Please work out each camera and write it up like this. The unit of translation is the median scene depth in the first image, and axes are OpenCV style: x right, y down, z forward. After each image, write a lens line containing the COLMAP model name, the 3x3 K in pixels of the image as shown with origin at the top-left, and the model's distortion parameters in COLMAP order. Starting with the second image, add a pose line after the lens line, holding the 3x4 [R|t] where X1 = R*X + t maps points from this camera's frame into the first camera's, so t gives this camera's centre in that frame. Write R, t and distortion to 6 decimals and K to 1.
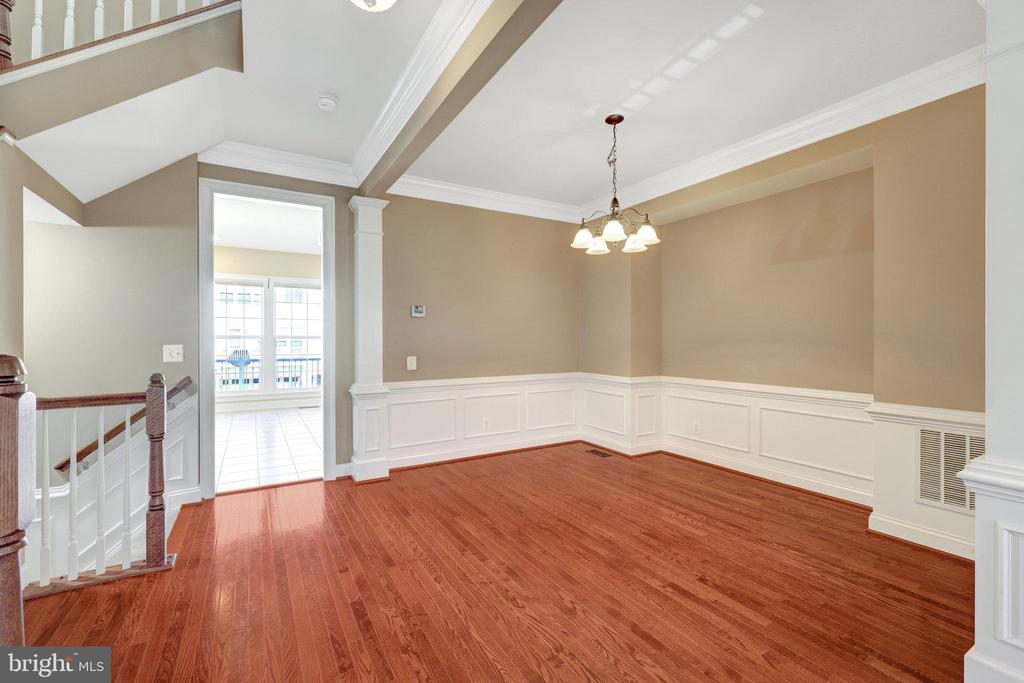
lens RADIAL K [[438.8, 0, 512.1], [0, 438.8, 340.3], [0, 0, 1]] dist [0.000607, 0.000830]
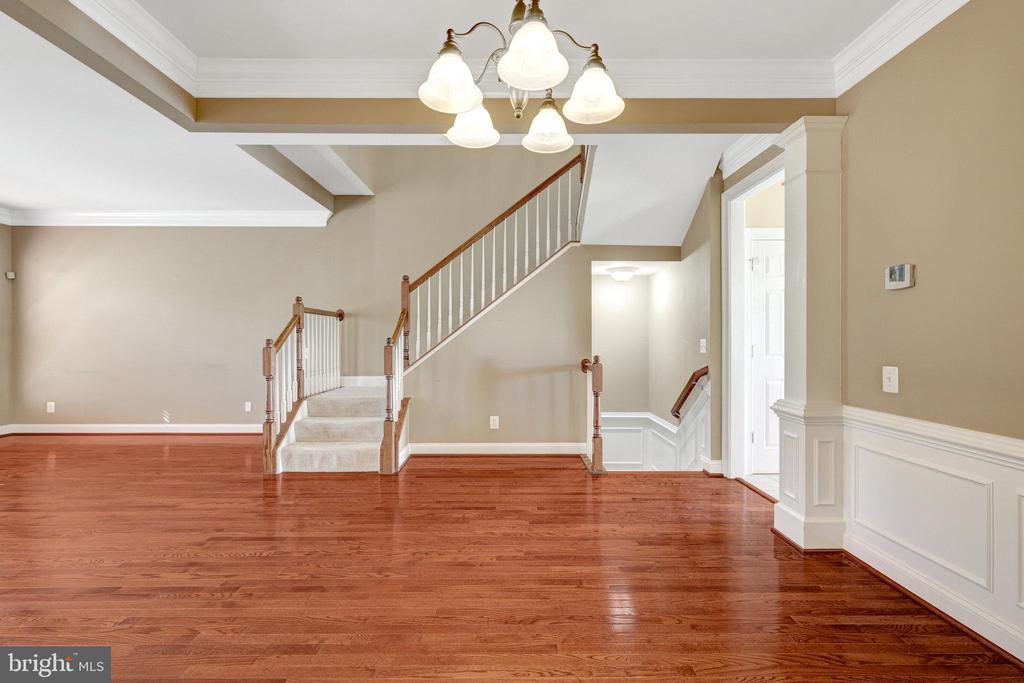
lens RADIAL K [[438.8, 0, 510.8], [0, 438.8, 340.0], [0, 0, 1]] dist [0.000607, 0.000830]
pose [[-0.503668, 0.006311, -0.863875, 0.630234], [-0.001483, 0.999966, 0.008170, 0.003327], [0.863896, 0.005396, -0.503641, 1.244091]]
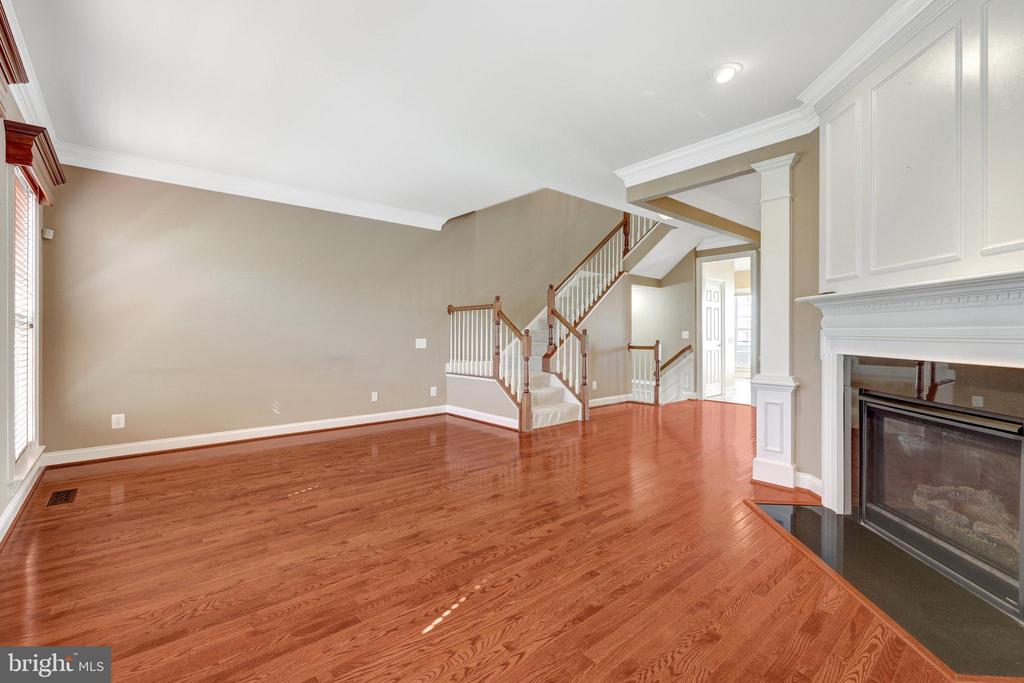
lens RADIAL K [[451.9, 0, 515.5], [0, 451.9, 335.4], [0, 0, 1]] dist [0.002681, 0.000208]
pose [[0.192428, 0.005757, -0.981294, 1.604649], [-0.004757, 0.999977, 0.004933, 0.027983], [0.981300, 0.003719, 0.192451, -0.421336]]
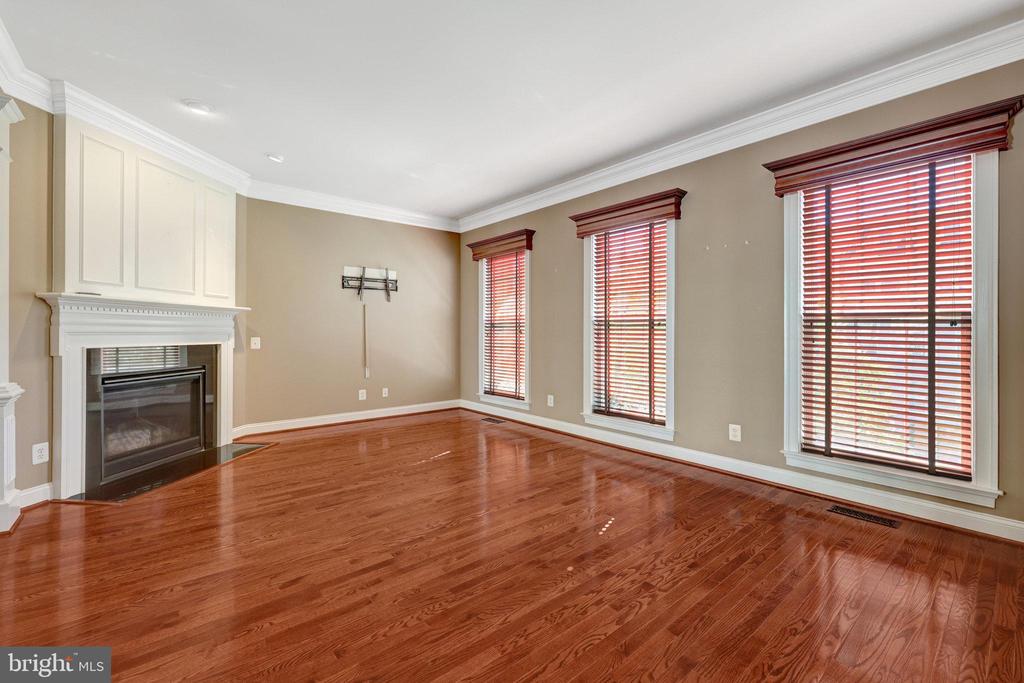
lens RADIAL K [[438.8, 0, 507.0], [0, 438.8, 329.4], [0, 0, 1]] dist [0.000607, 0.000830]
pose [[-0.158079, 0.007434, 0.987398, -0.418075], [0.001810, 0.999972, -0.007239, 0.033365], [-0.987425, 0.000643, -0.158088, -0.384369]]
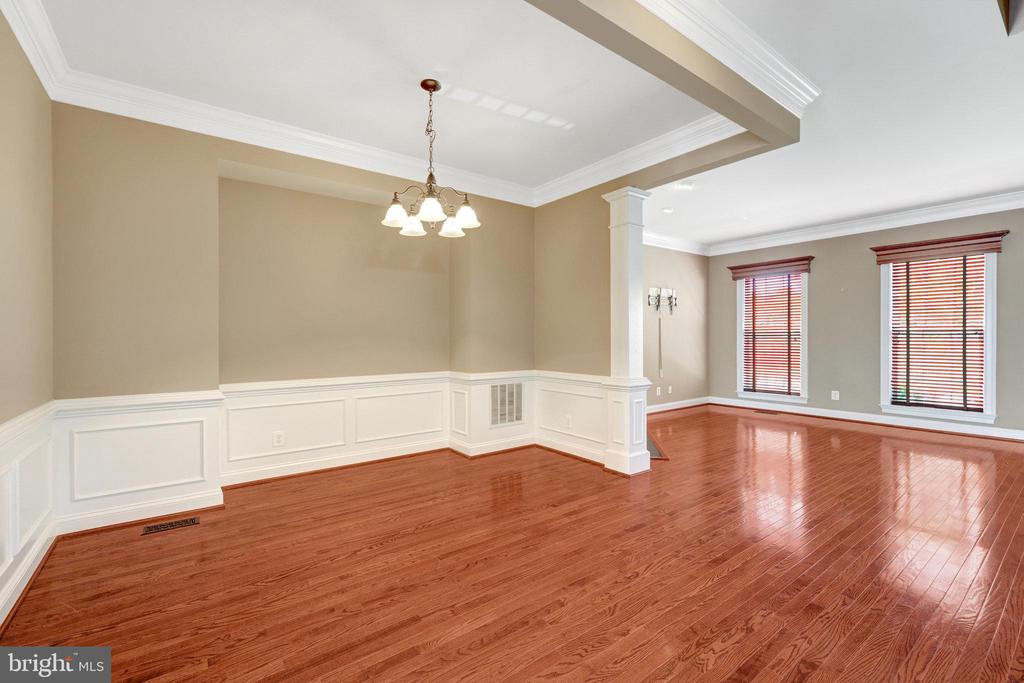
lens RADIAL K [[438.8, 0, 511.3], [0, 438.8, 339.8], [0, 0, 1]] dist [0.000607, 0.000830]
pose [[-0.106550, -0.002352, 0.994305, -0.696961], [0.007093, 0.999970, 0.003126, 0.013935], [-0.994282, 0.007386, -0.106530, 0.961542]]
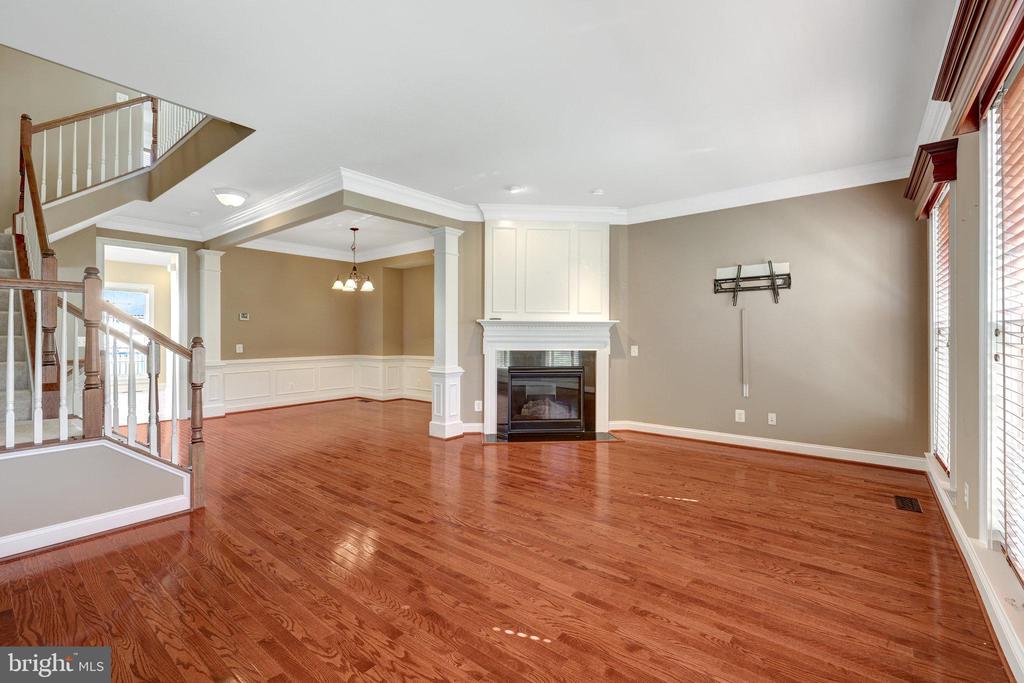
lens RADIAL K [[438.8, 0, 505.7], [0, 438.8, 336.9], [0, 0, 1]] dist [0.000607, 0.000830]
pose [[0.936254, -0.000238, 0.351324, 0.181824], [-0.000197, 0.999999, 0.001201, 0.009702], [-0.351324, -0.001194, 0.936253, -1.272331]]
